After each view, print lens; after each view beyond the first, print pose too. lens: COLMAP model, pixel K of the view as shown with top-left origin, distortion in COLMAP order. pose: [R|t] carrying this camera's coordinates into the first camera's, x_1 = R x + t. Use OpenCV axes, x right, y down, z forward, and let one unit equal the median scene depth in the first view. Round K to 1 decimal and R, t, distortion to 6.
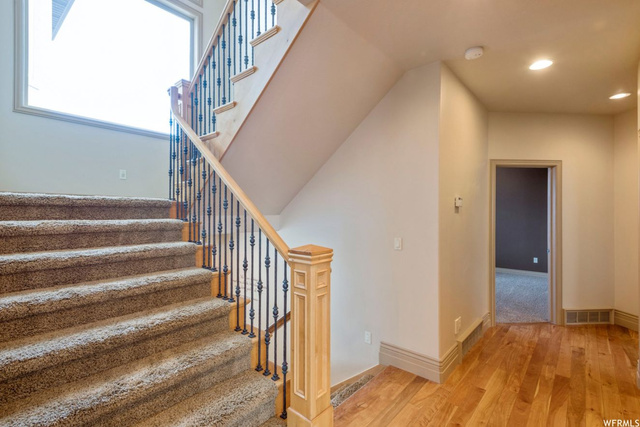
lens RADIAL K [[299.3, 0, 321.4], [0, 299.3, 214.3], [0, 0, 1]] dist [0.004355, -0.001484]
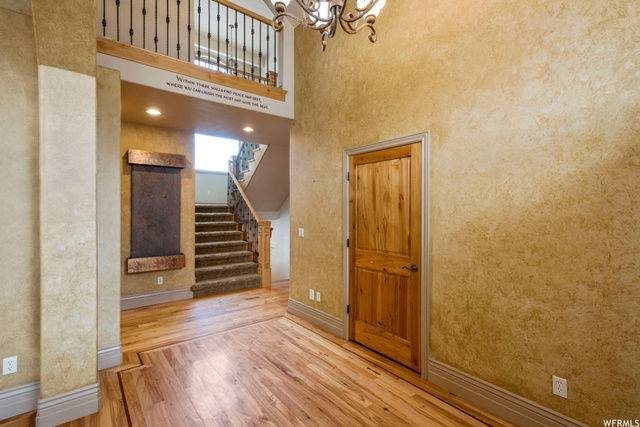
lens RADIAL K [[299.3, 0, 319.4], [0, 299.3, 212.2], [0, 0, 1]] dist [0.004355, -0.001484]
pose [[0.982899, 0.004865, -0.184080, 0.789924], [-0.004038, 0.999980, 0.004868, -0.006079], [0.184100, -0.004041, 0.982899, -1.469104]]
